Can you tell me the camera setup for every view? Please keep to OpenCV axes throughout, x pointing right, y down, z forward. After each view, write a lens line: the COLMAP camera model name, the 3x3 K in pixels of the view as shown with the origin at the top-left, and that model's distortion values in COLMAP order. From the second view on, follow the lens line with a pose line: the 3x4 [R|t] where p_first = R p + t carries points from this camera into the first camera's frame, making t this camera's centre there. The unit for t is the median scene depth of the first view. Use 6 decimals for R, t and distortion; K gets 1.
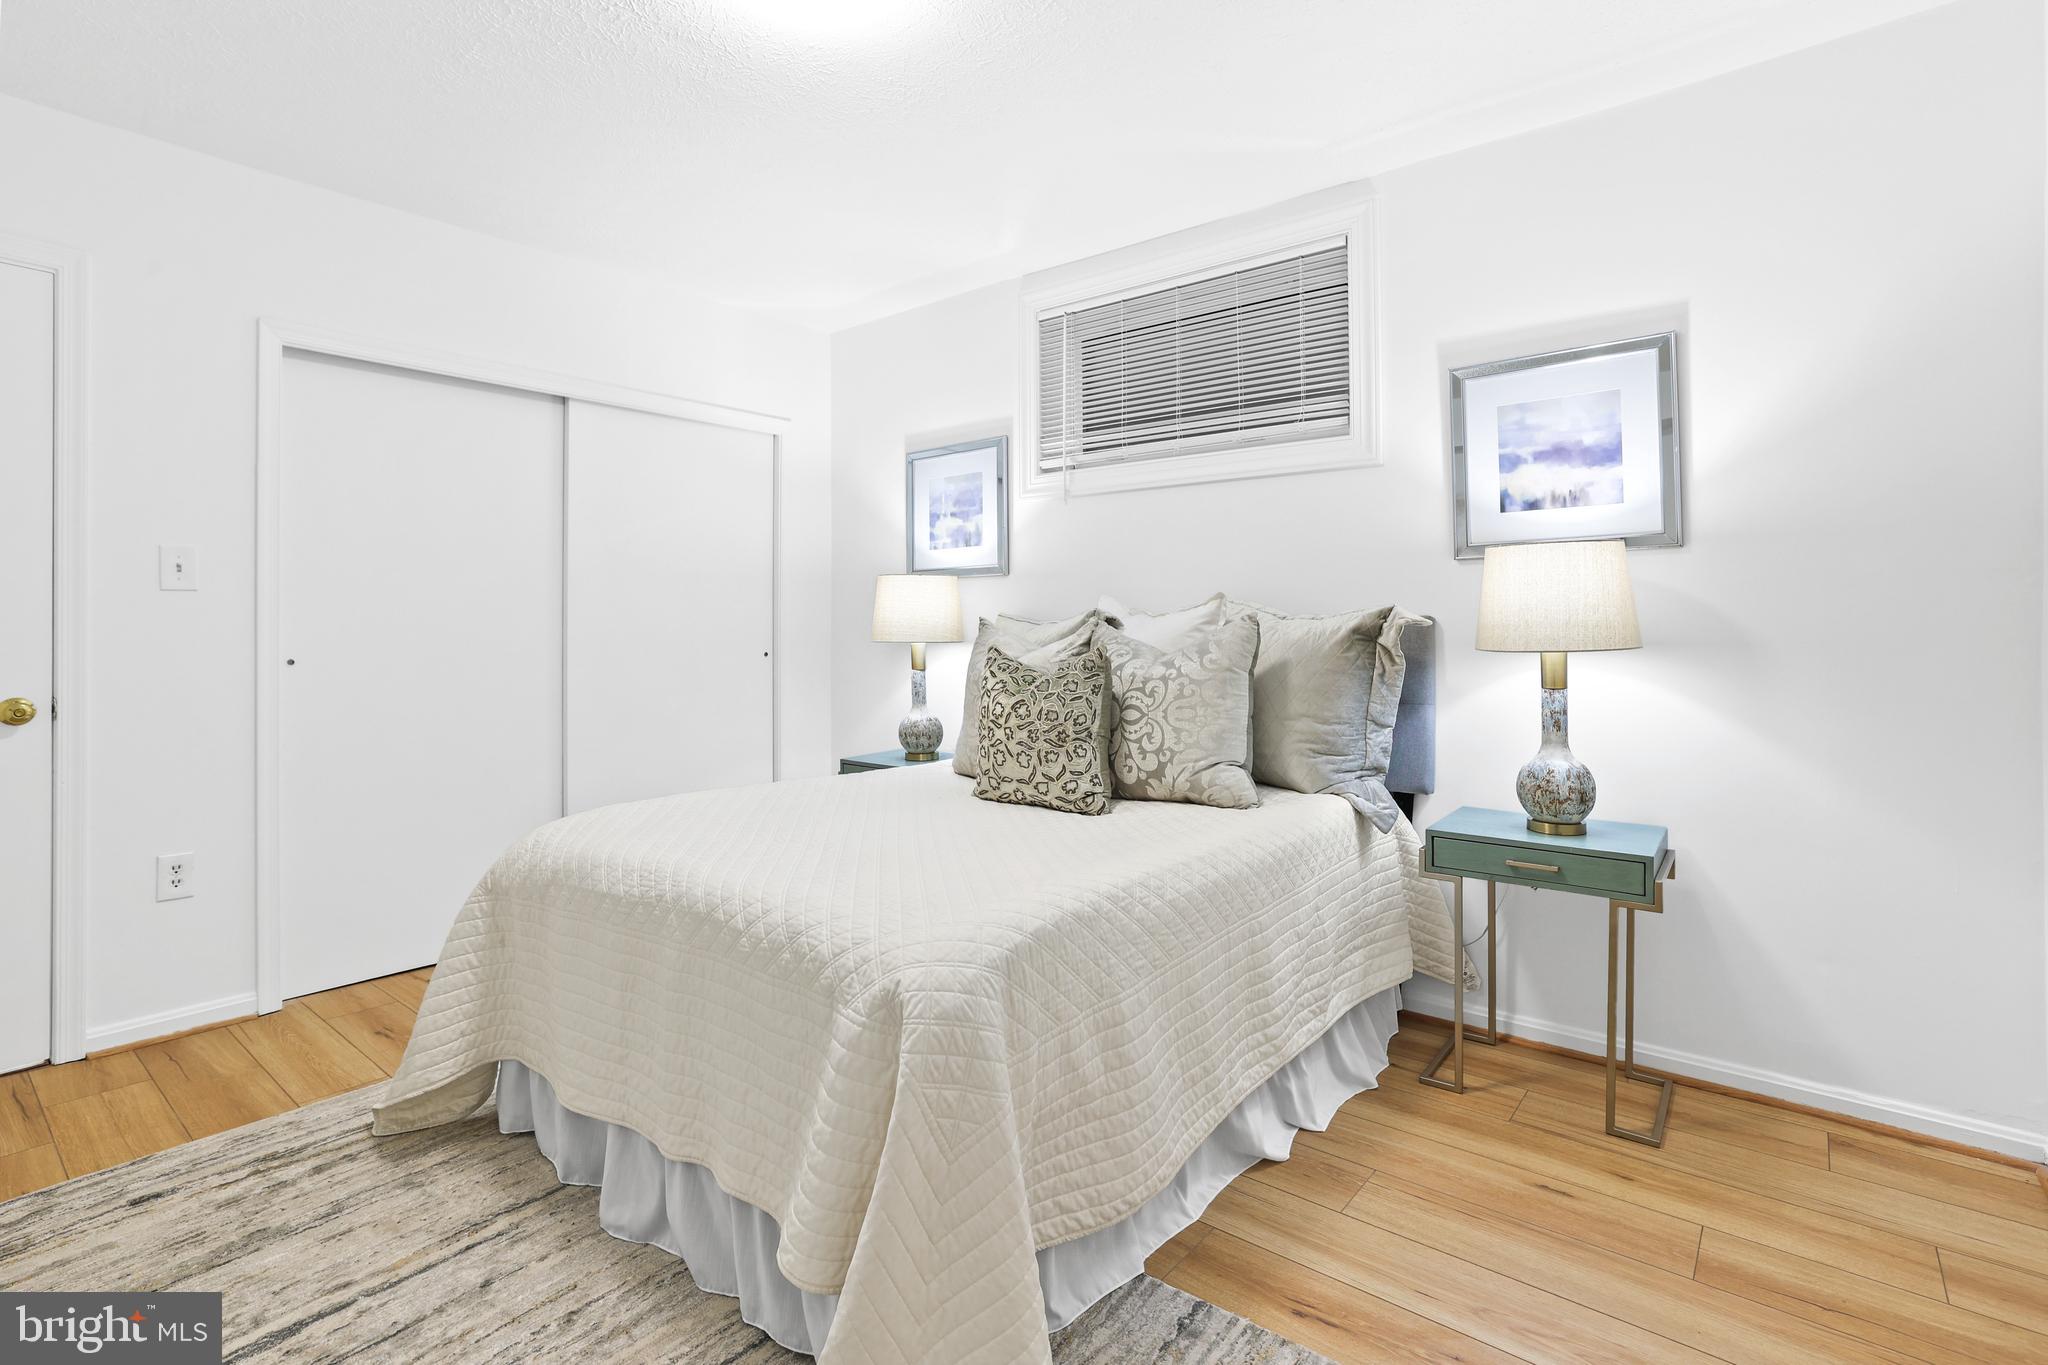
lens RADIAL K [[981.3, 0, 1003.9], [0, 981.3, 619.1], [0, 0, 1]] dist [-0.019415, 0.000033]
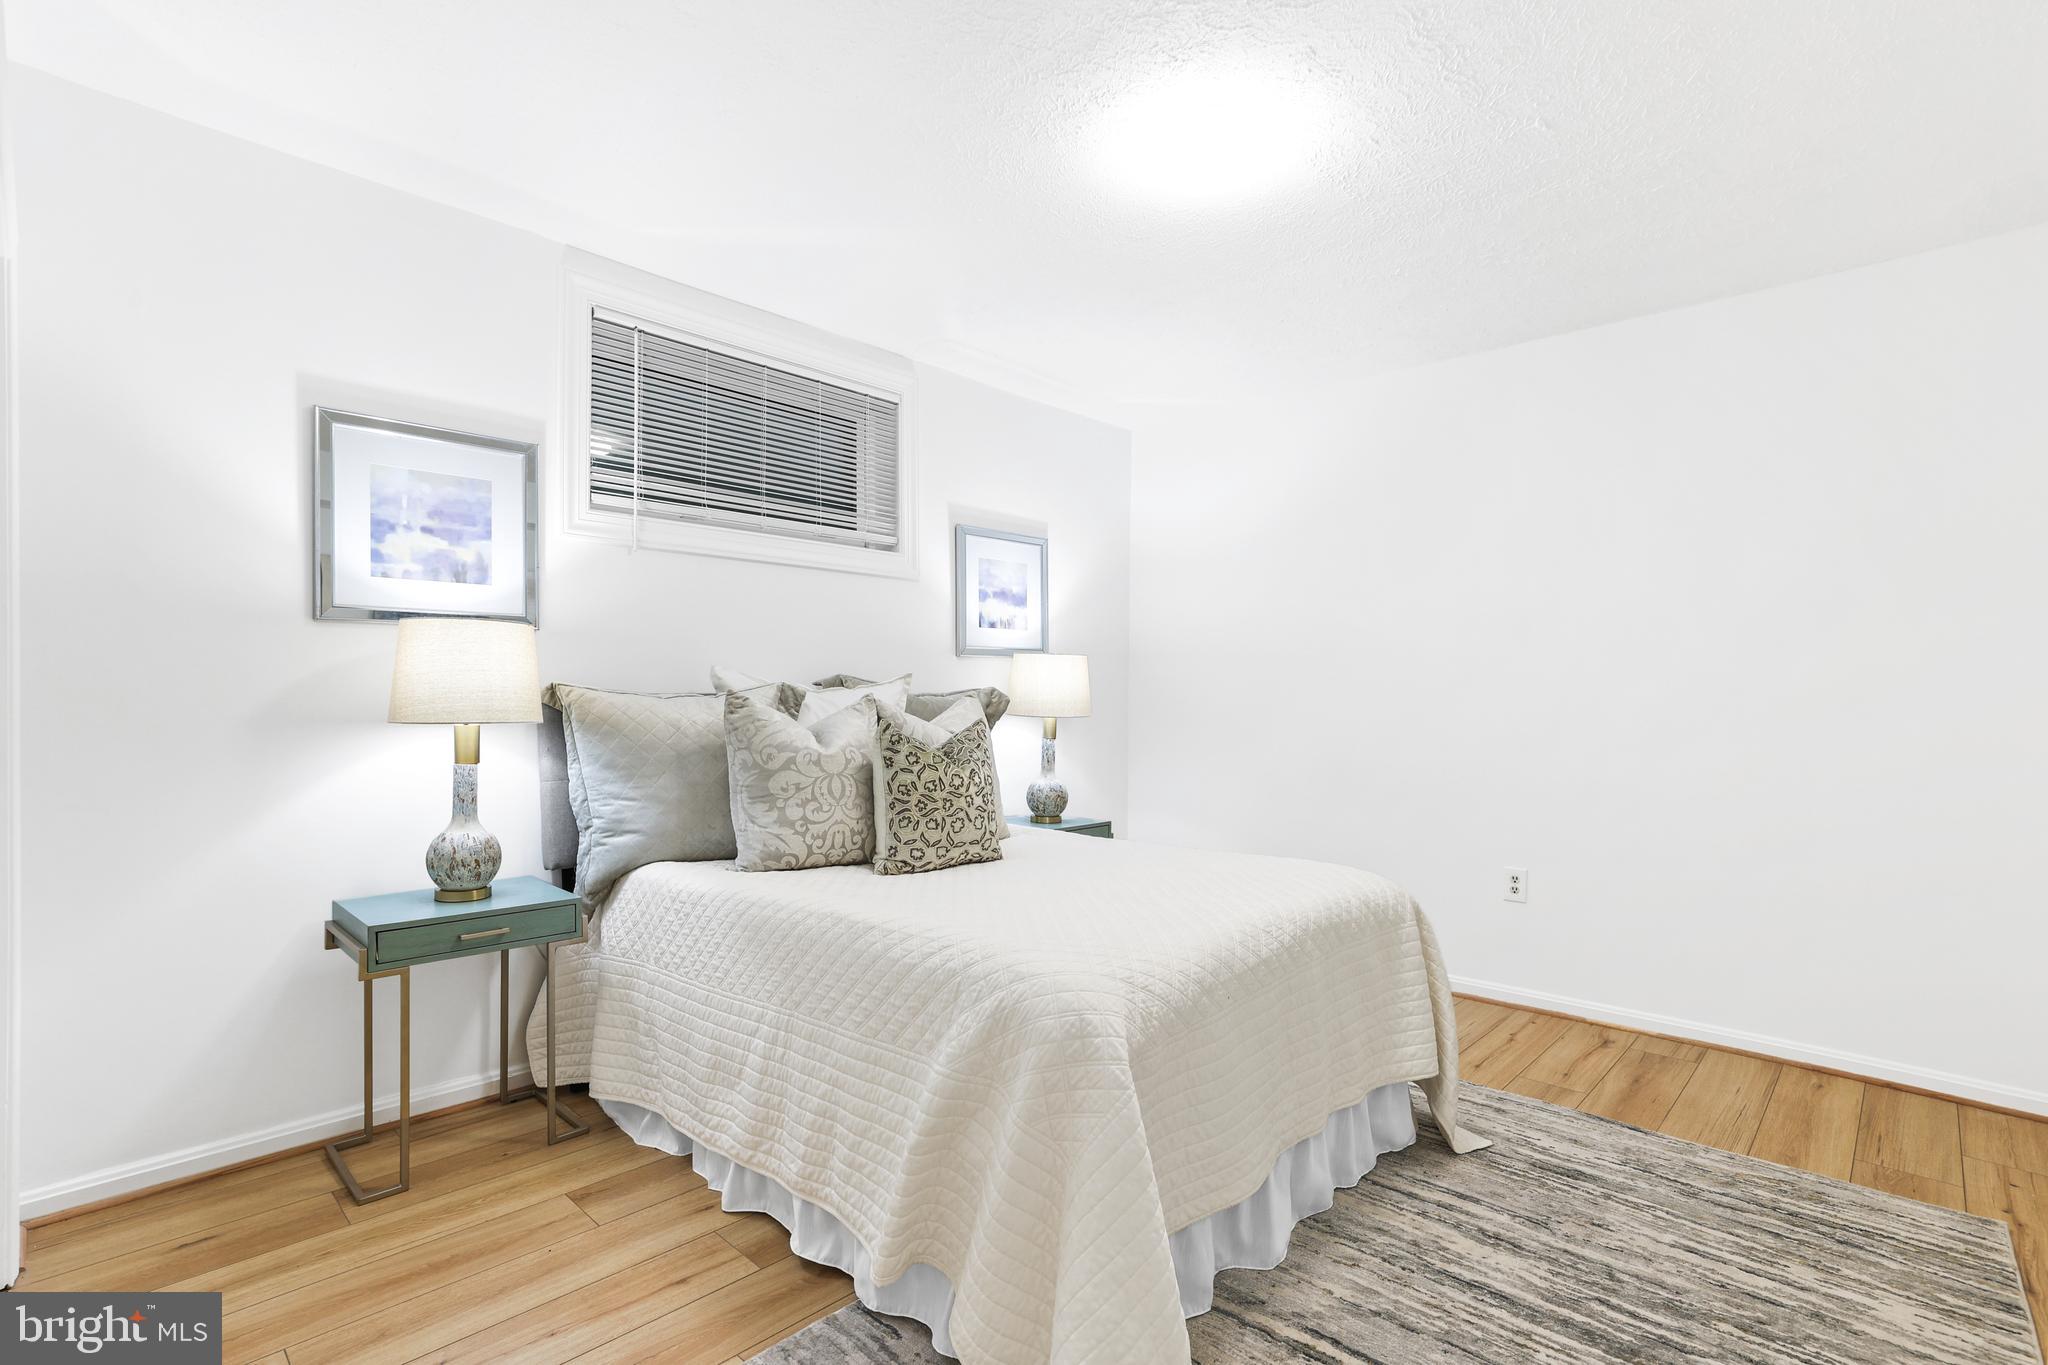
lens RADIAL K [[981.3, 0, 1022.1], [0, 981.3, 696.6], [0, 0, 1]] dist [-0.019415, 0.000033]
pose [[0.075863, 0.007844, 0.997087, -0.719131], [-0.012594, 0.999897, -0.006908, 0.005951], [-0.997039, -0.012034, 0.075954, 0.580640]]
